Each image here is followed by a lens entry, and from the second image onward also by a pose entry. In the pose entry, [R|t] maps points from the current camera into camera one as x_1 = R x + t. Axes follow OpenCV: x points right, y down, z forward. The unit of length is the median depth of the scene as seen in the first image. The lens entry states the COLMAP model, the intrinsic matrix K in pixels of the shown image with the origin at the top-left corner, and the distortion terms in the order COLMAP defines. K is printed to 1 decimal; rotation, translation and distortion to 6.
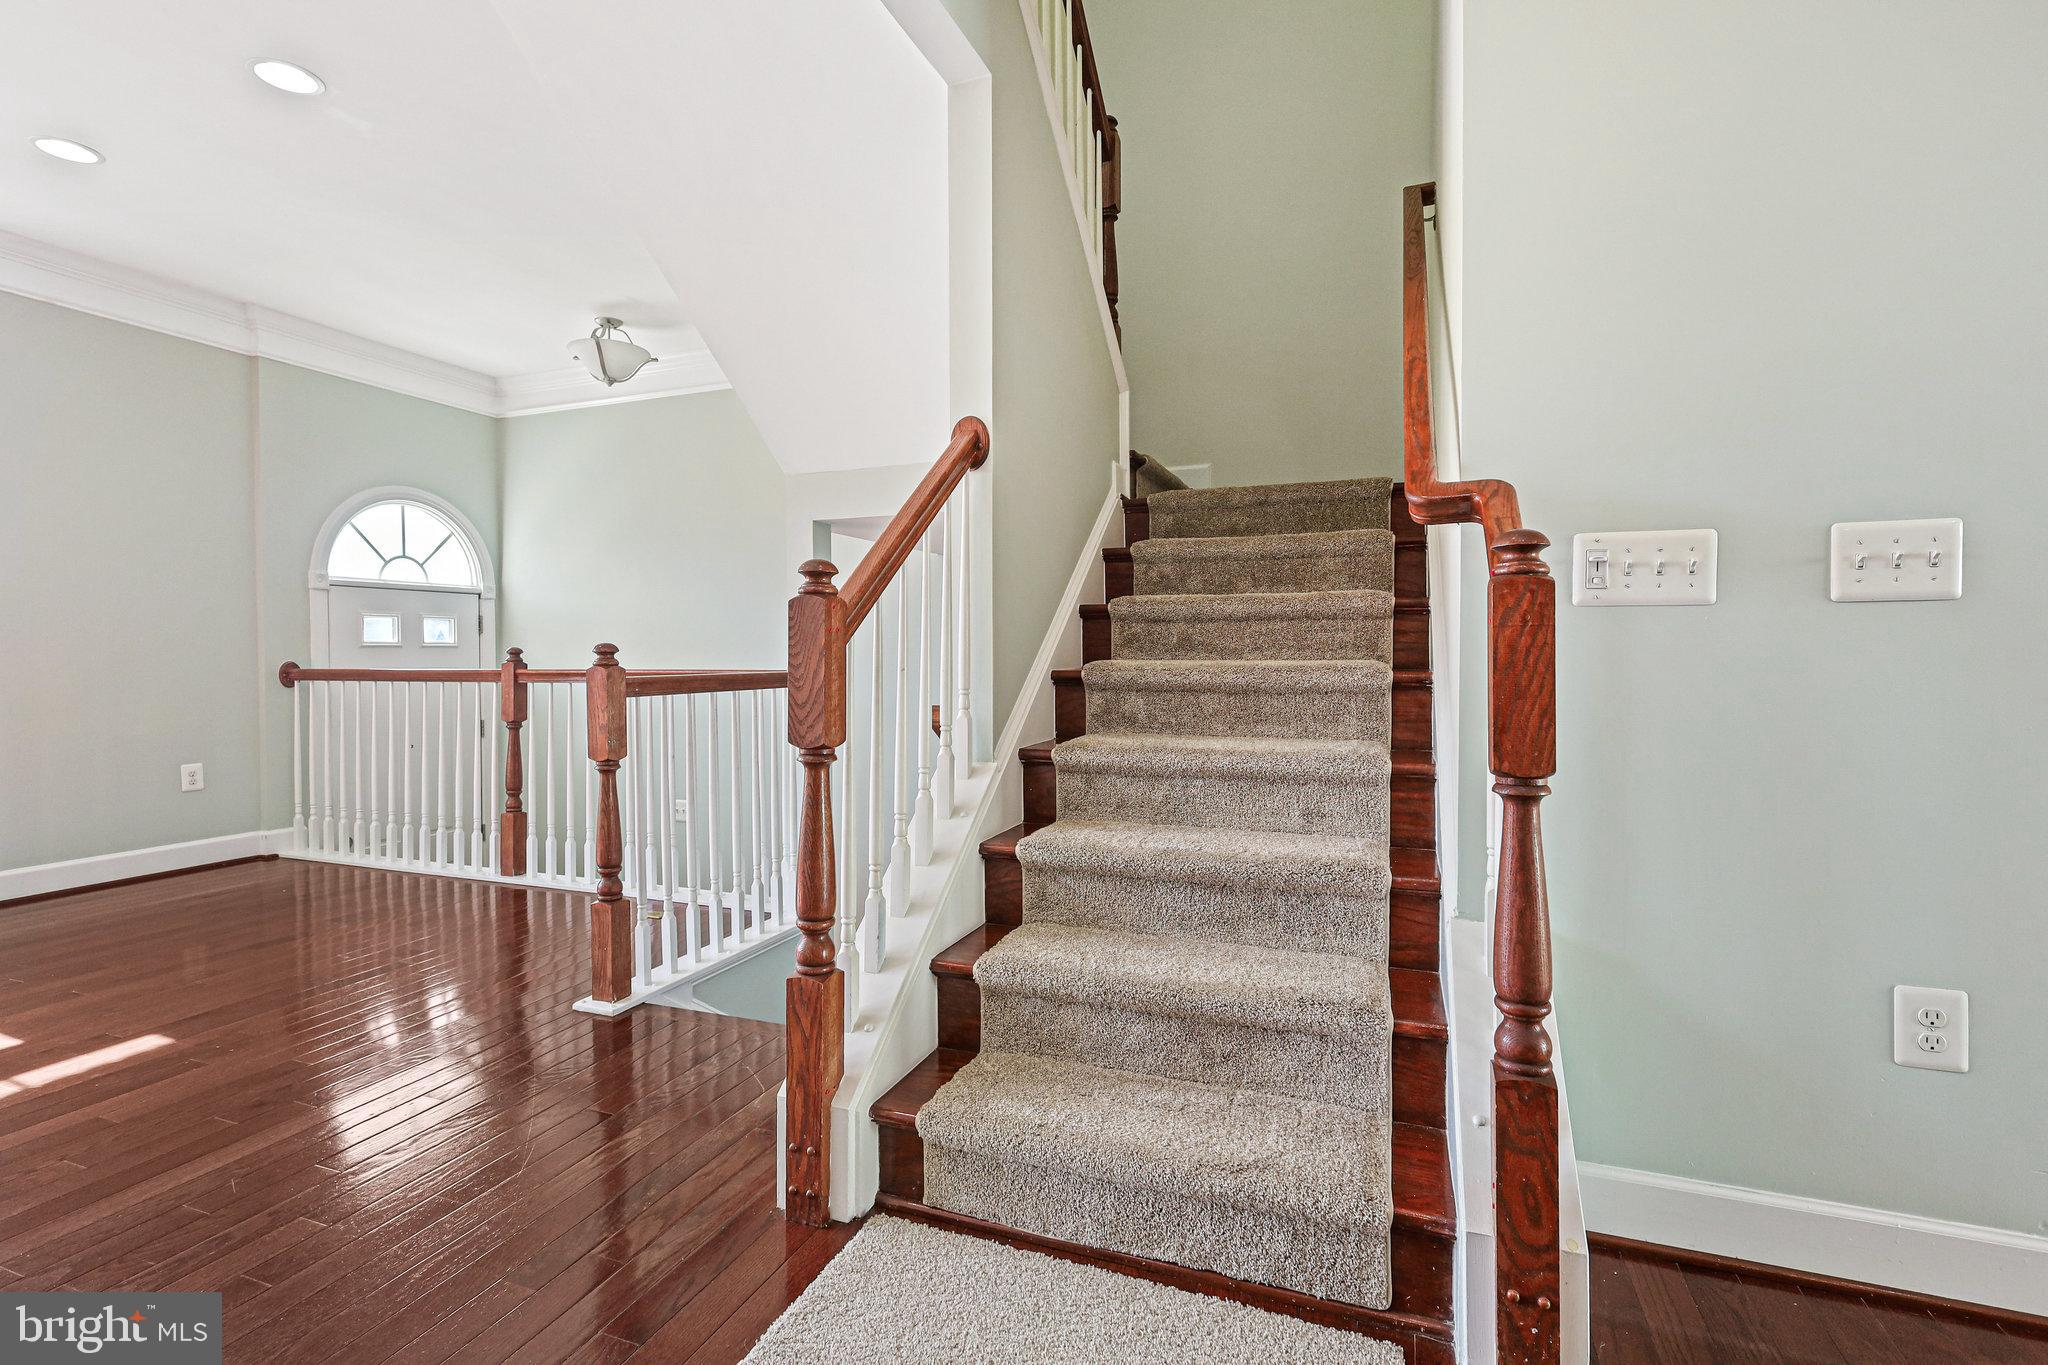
lens RADIAL K [[953.4, 0, 1017.9], [0, 953.4, 675.6], [0, 0, 1]] dist [0.000370, 0.000178]
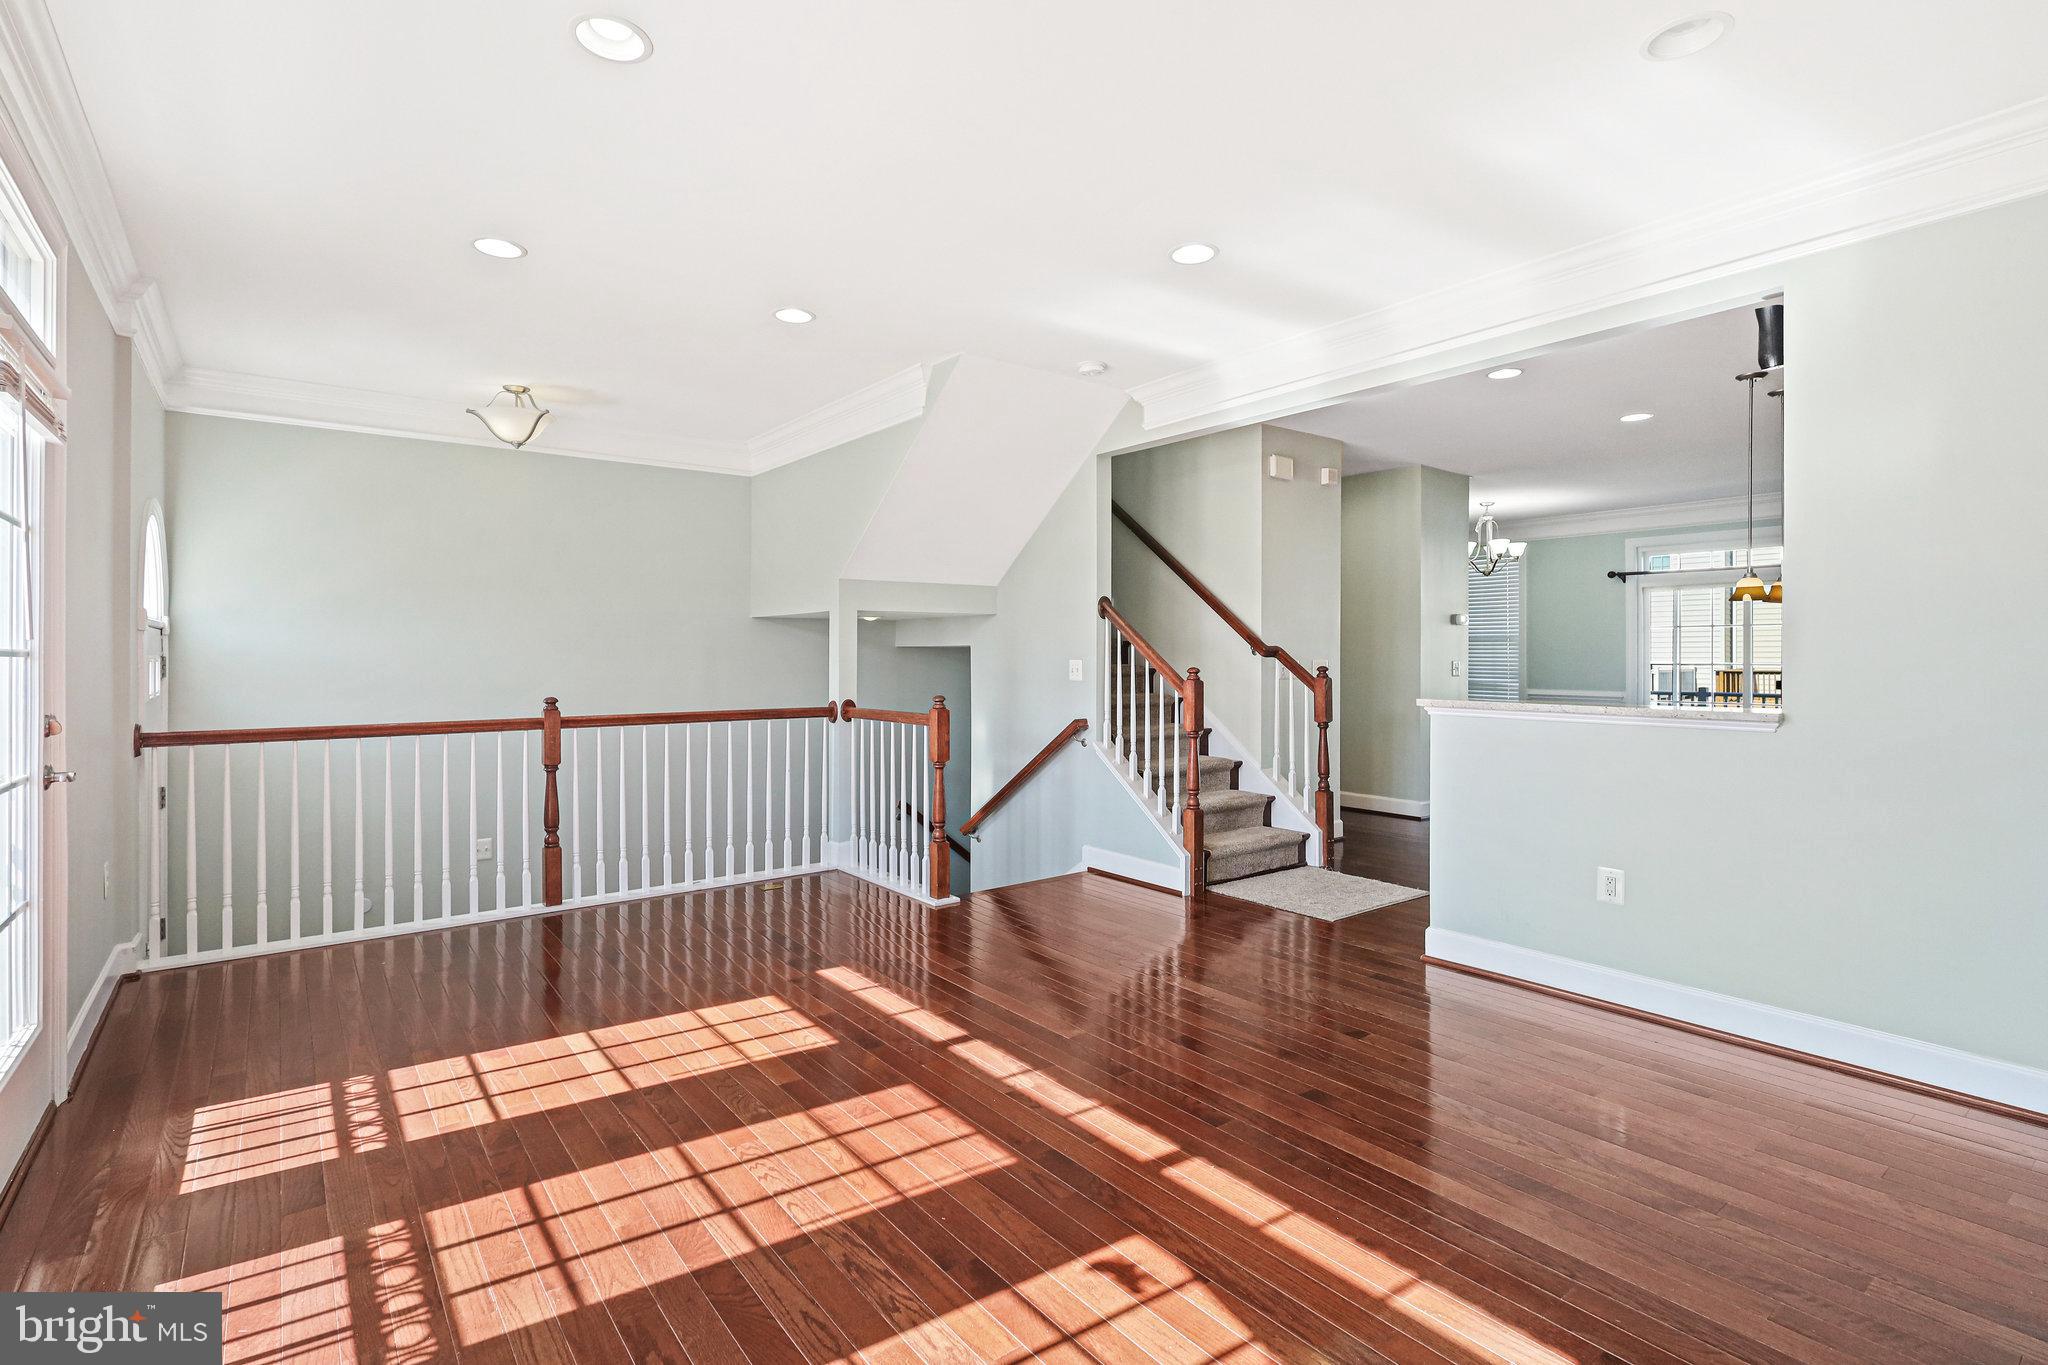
lens RADIAL K [[936.8, 0, 1039.2], [0, 936.8, 661.1], [0, 0, 1]] dist [0.000460, -0.000518]
pose [[0.530924, -0.004306, 0.847408, -1.047612], [0.022283, 0.999712, -0.008881, -0.044820], [-0.847126, 0.023598, 0.530867, -0.048489]]
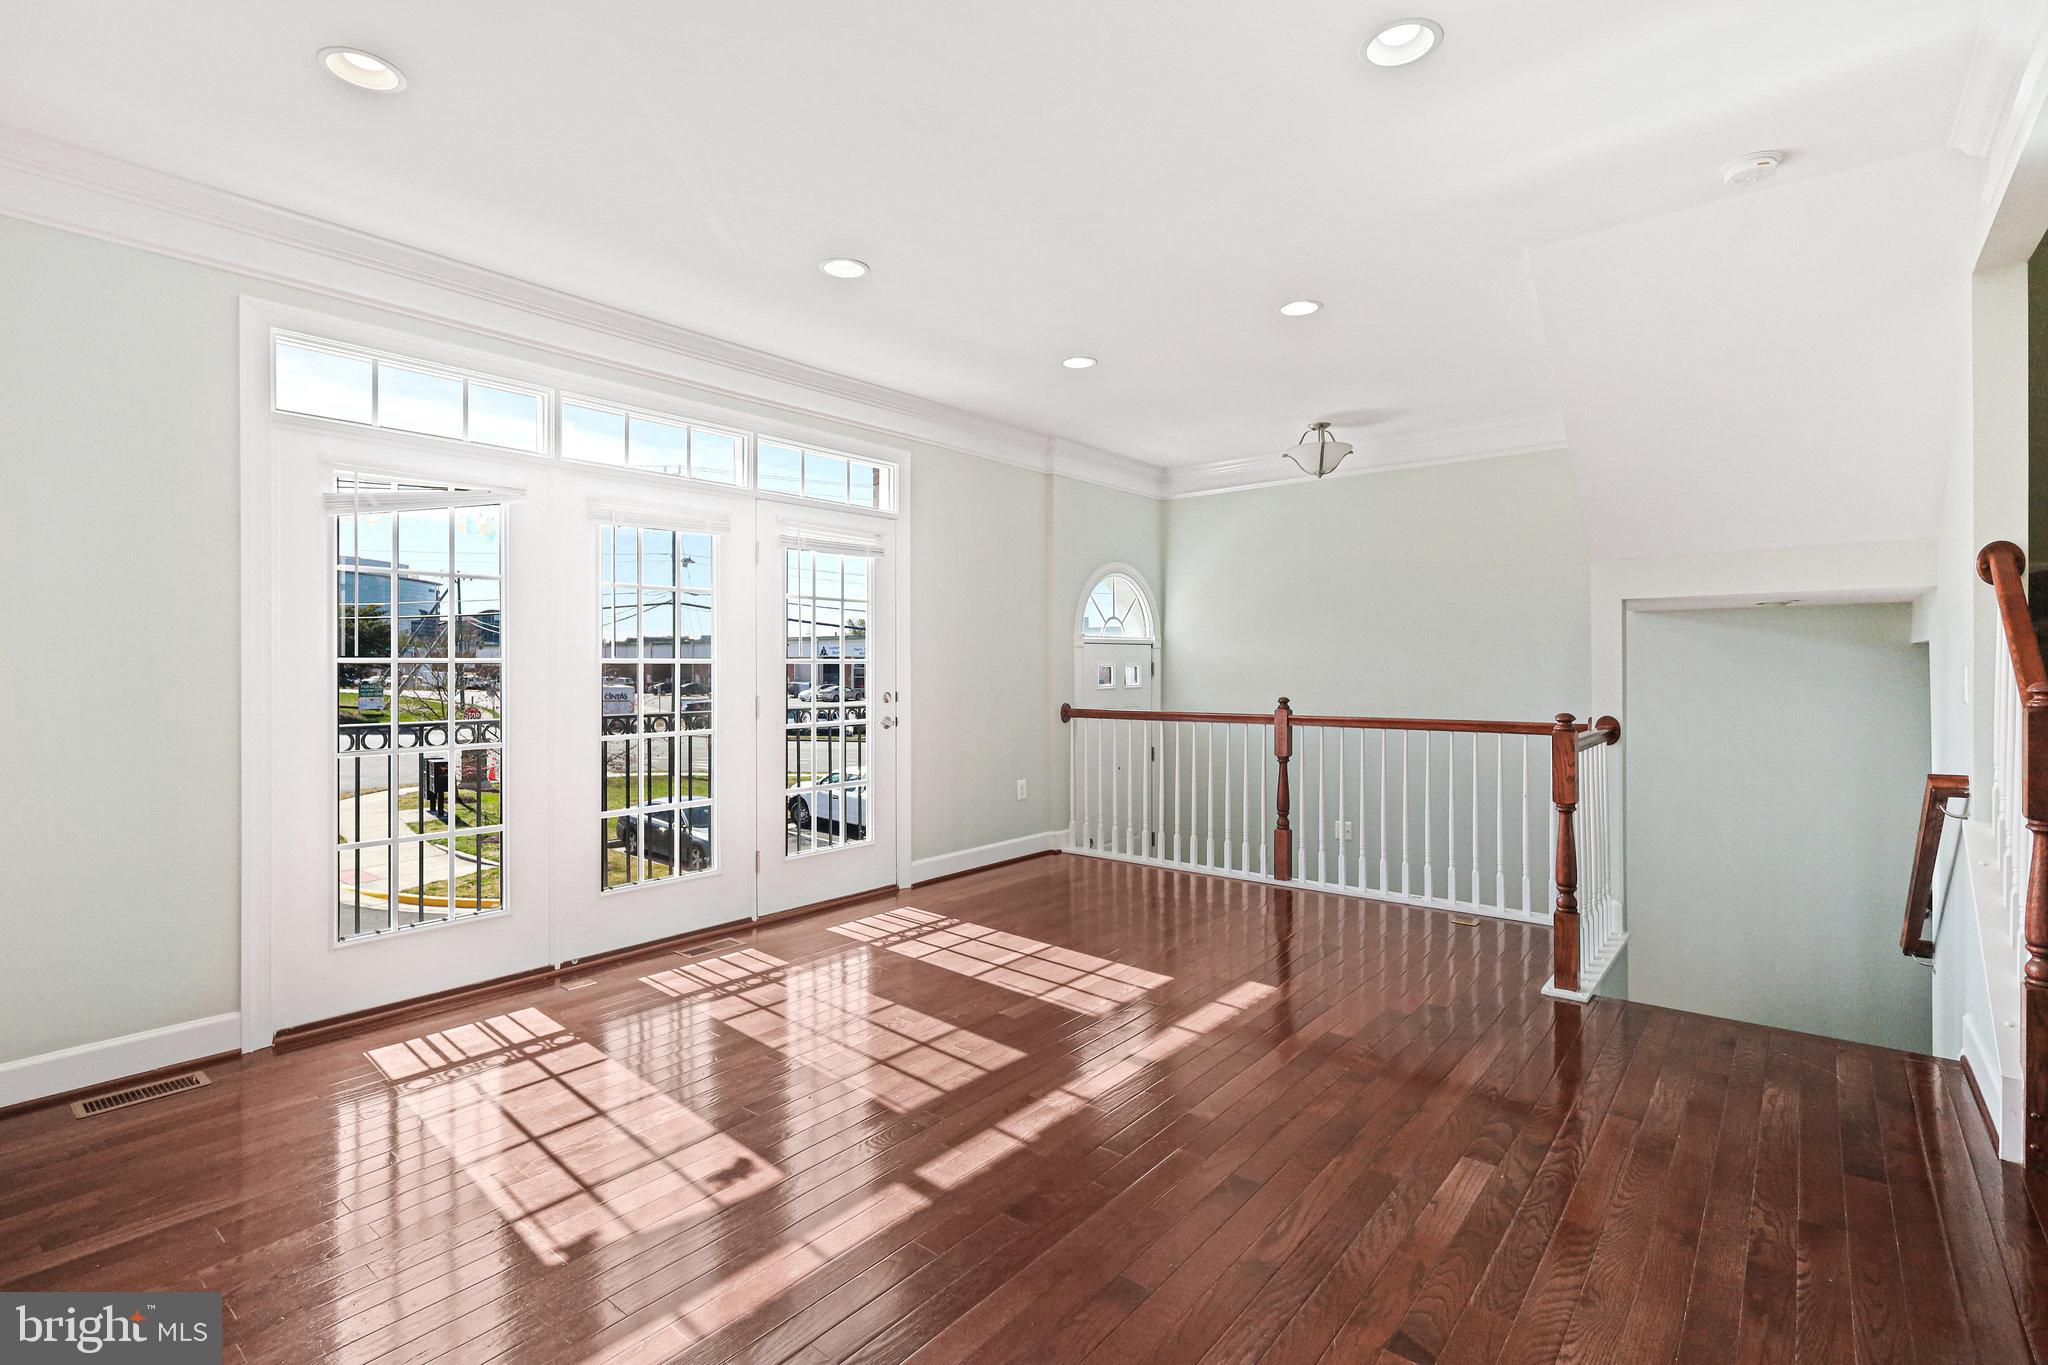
lens RADIAL K [[953.4, 0, 1017.9], [0, 953.4, 675.6], [0, 0, 1]] dist [0.000370, 0.000178]
pose [[0.948697, 0.000783, -0.316187, -0.424409], [-0.004633, 0.999924, -0.011424, -0.038530], [0.316154, 0.012302, 0.948628, -0.273647]]
